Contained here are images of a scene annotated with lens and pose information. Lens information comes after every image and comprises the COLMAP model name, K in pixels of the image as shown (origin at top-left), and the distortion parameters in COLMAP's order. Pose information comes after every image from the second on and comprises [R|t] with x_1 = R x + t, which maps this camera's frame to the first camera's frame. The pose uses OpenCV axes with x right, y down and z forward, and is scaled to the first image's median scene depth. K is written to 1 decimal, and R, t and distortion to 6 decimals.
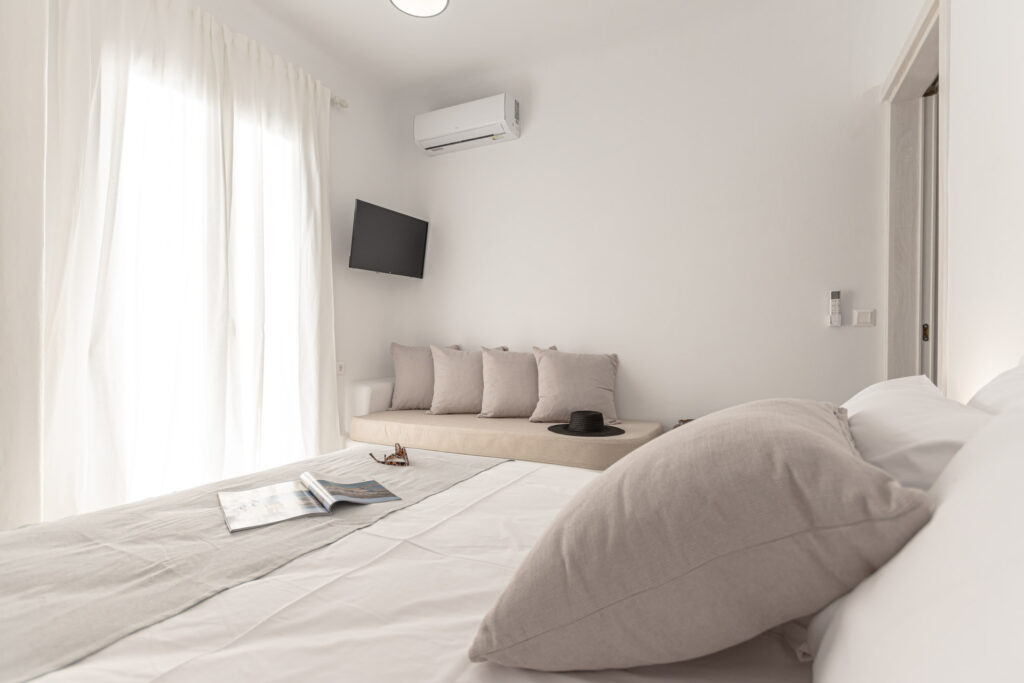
lens RADIAL K [[490.7, 0, 509.7], [0, 490.7, 350.0], [0, 0, 1]] dist [0.001249, -0.001804]
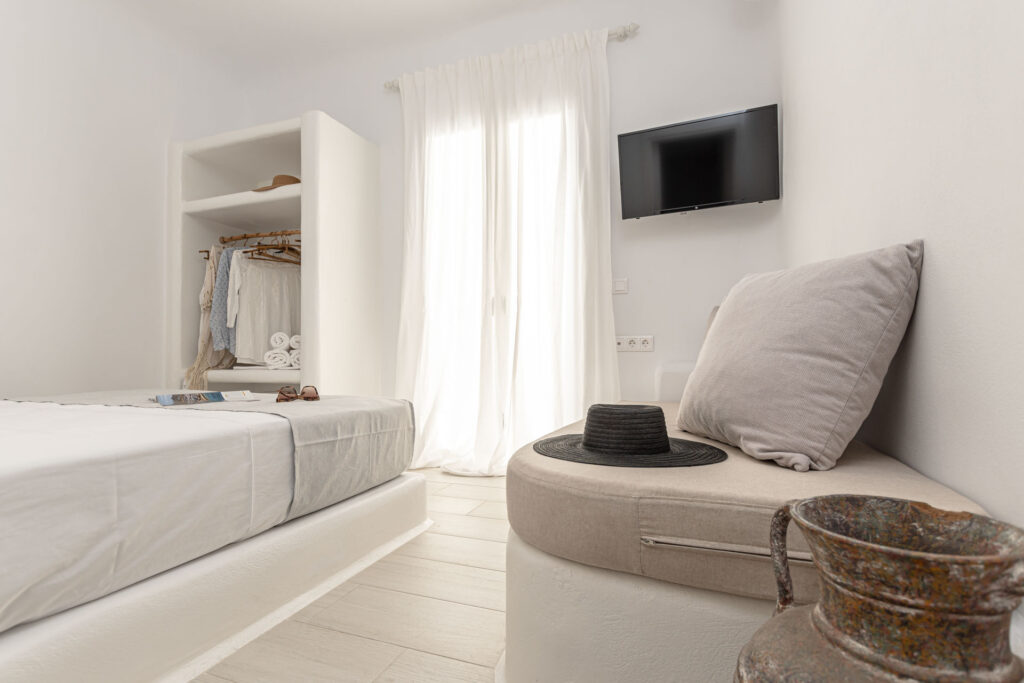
lens RADIAL K [[490.7, 0, 509.7], [0, 490.7, 350.0], [0, 0, 1]] dist [0.001249, -0.001804]
pose [[0.102257, -0.029600, -0.994318, 0.756805], [0.000167, 0.999558, -0.029739, 0.127434], [0.994758, 0.002875, 0.102217, 1.131910]]
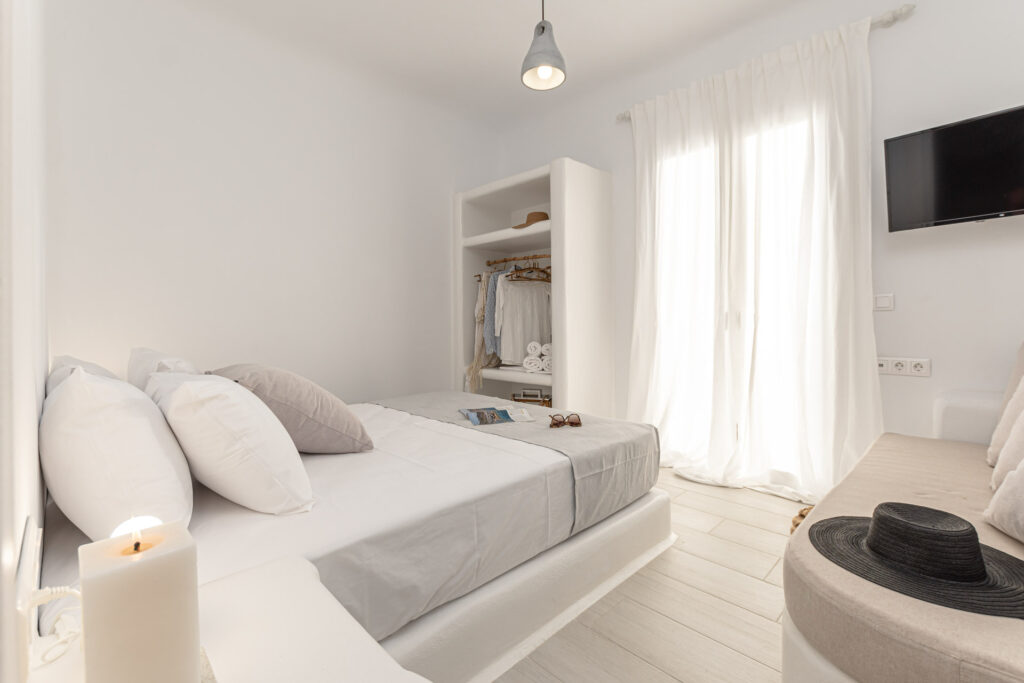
lens RADIAL K [[451.5, 0, 510.2], [0, 451.5, 327.8], [0, 0, 1]] dist [-0.000037, -0.000418]
pose [[-0.325984, 0.000285, -0.945375, 0.828708], [-0.003652, 0.999992, 0.001561, -0.028724], [0.945368, 0.003961, -0.325981, 1.052930]]
